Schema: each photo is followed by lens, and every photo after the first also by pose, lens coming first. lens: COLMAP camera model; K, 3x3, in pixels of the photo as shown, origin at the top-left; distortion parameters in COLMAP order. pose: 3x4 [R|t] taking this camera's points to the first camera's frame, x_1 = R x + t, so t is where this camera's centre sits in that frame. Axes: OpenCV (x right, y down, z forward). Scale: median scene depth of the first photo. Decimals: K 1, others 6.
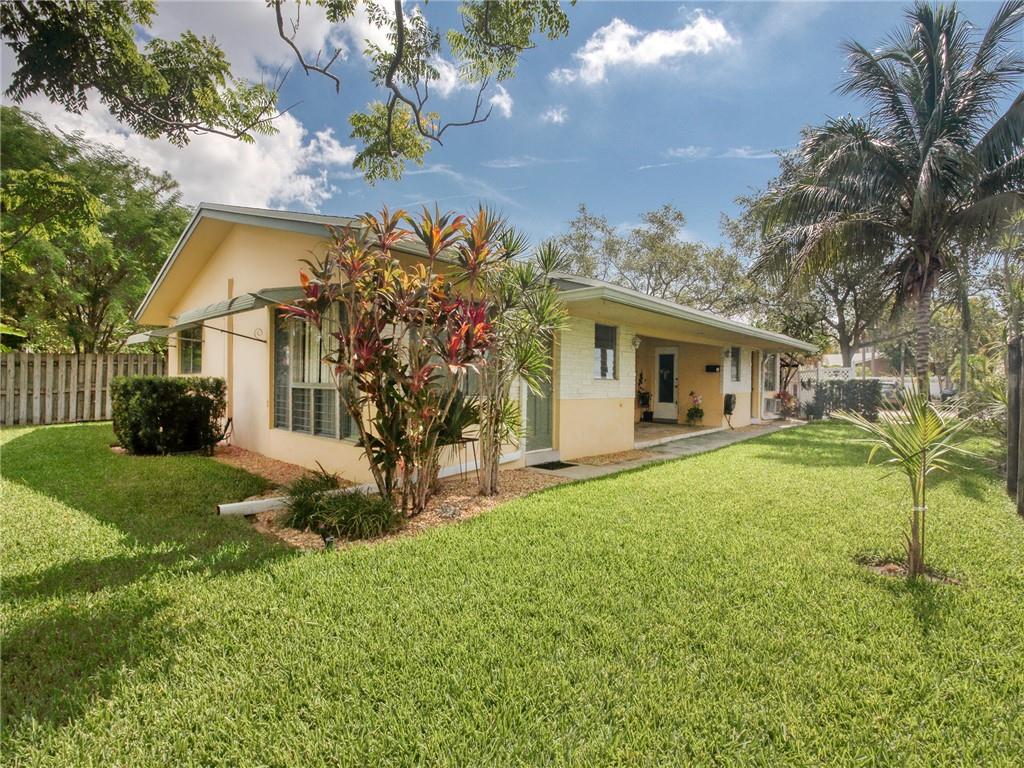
lens RADIAL K [[513.6, 0, 504.7], [0, 513.6, 387.0], [0, 0, 1]] dist [-0.007224, -0.000705]
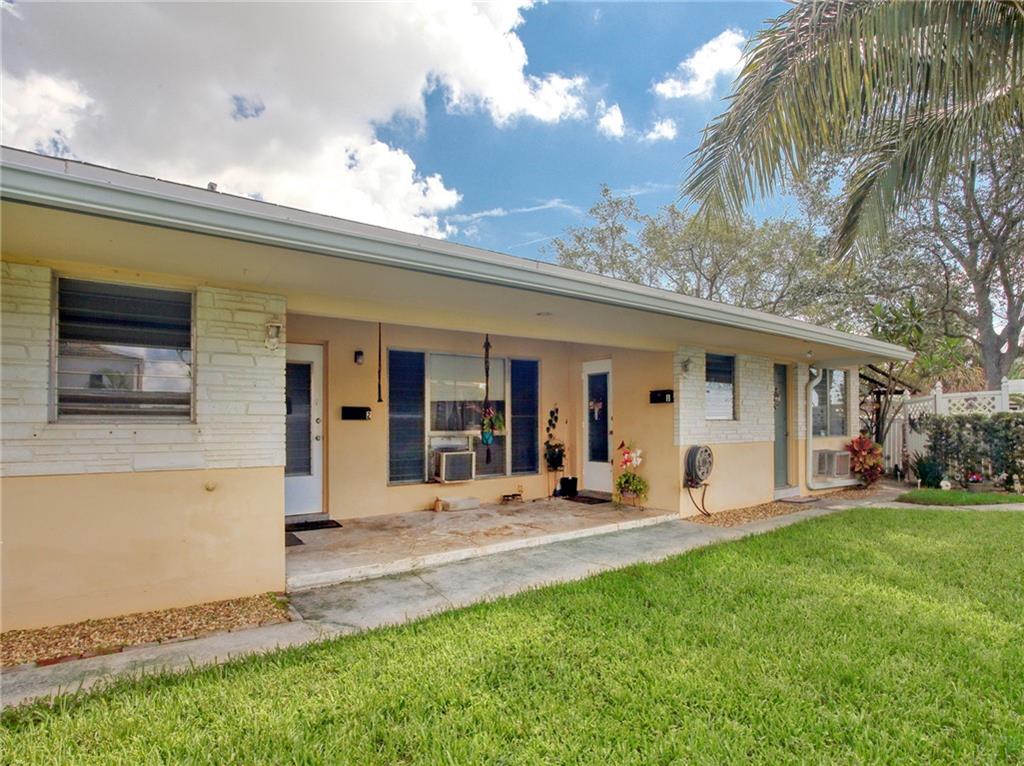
lens RADIAL K [[536.7, 0, 511.7], [0, 536.7, 427.6], [0, 0, 1]] dist [-0.053946, 0.016687]
pose [[0.975867, -0.015458, -0.217817, 0.298330], [0.014426, 0.999876, -0.006329, -0.003503], [0.217887, 0.003034, 0.975969, 0.360511]]
